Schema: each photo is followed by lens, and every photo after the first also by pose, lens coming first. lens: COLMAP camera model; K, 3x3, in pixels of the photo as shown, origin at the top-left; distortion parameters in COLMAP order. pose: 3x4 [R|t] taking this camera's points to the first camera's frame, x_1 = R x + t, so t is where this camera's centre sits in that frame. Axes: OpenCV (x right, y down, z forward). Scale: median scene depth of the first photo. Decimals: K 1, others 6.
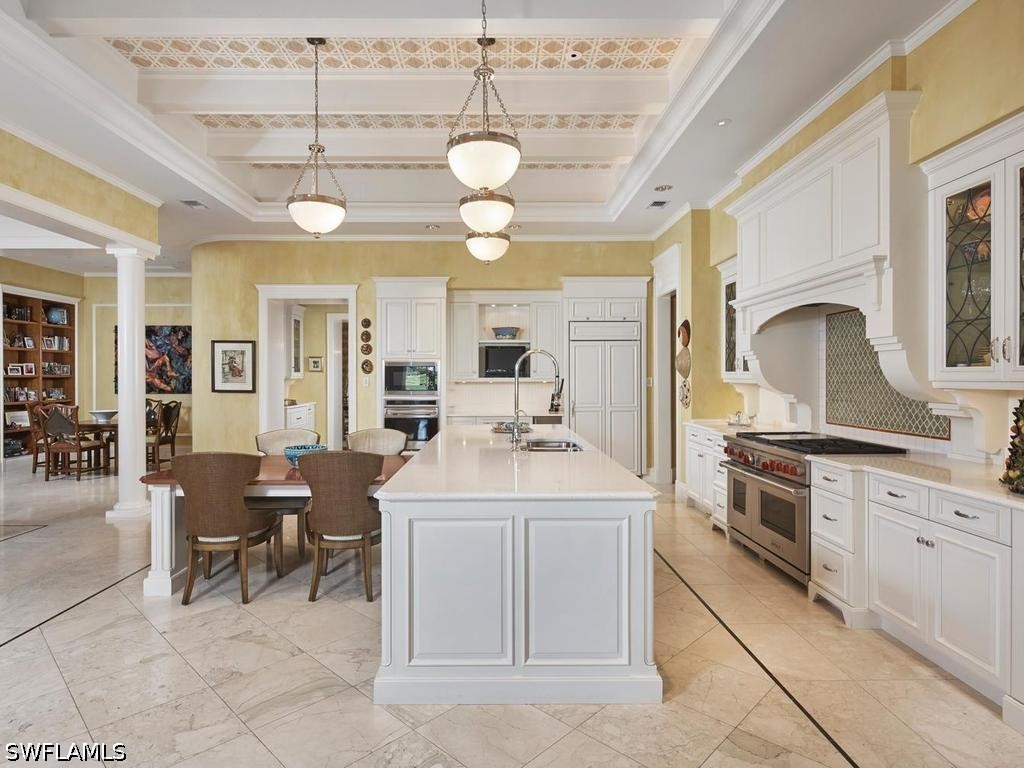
lens RADIAL K [[573.2, 0, 506.0], [0, 573.2, 377.8], [0, 0, 1]] dist [0.001684, -0.001928]
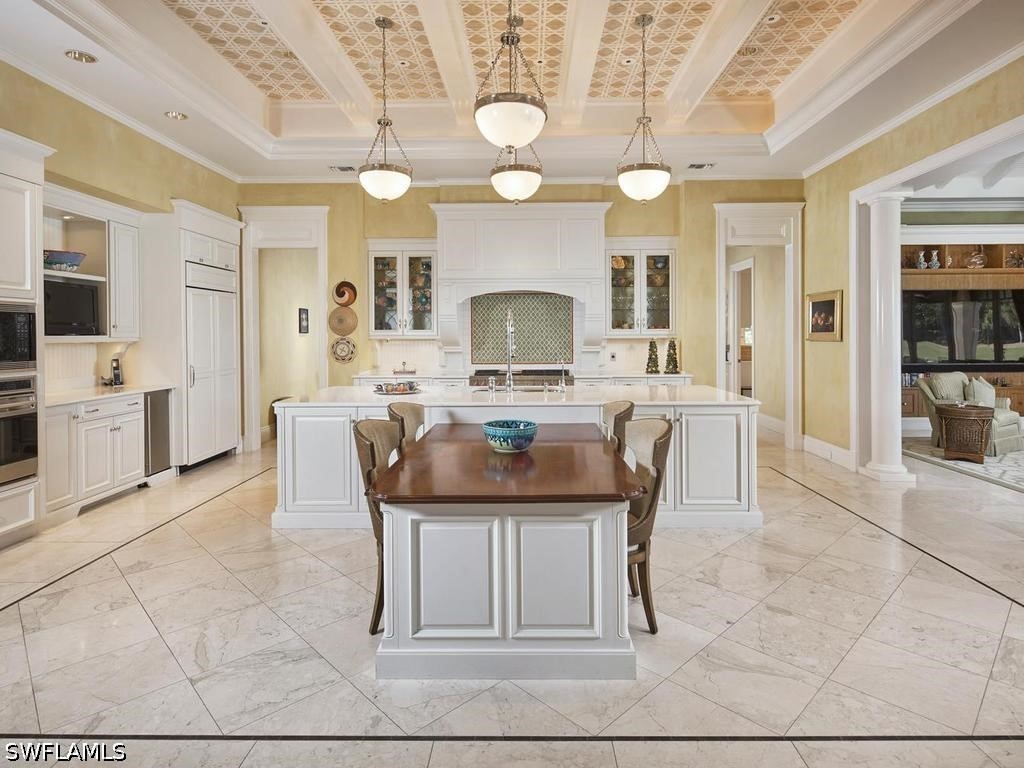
lens RADIAL K [[561.6, 0, 512.6], [0, 561.6, 336.7], [0, 0, 1]] dist [-0.000410, -0.000549]
pose [[0.027536, -0.002323, 0.999618, -0.983500], [0.005968, 0.999980, 0.002160, 0.002998], [-0.999603, 0.005907, 0.027549, 0.878644]]
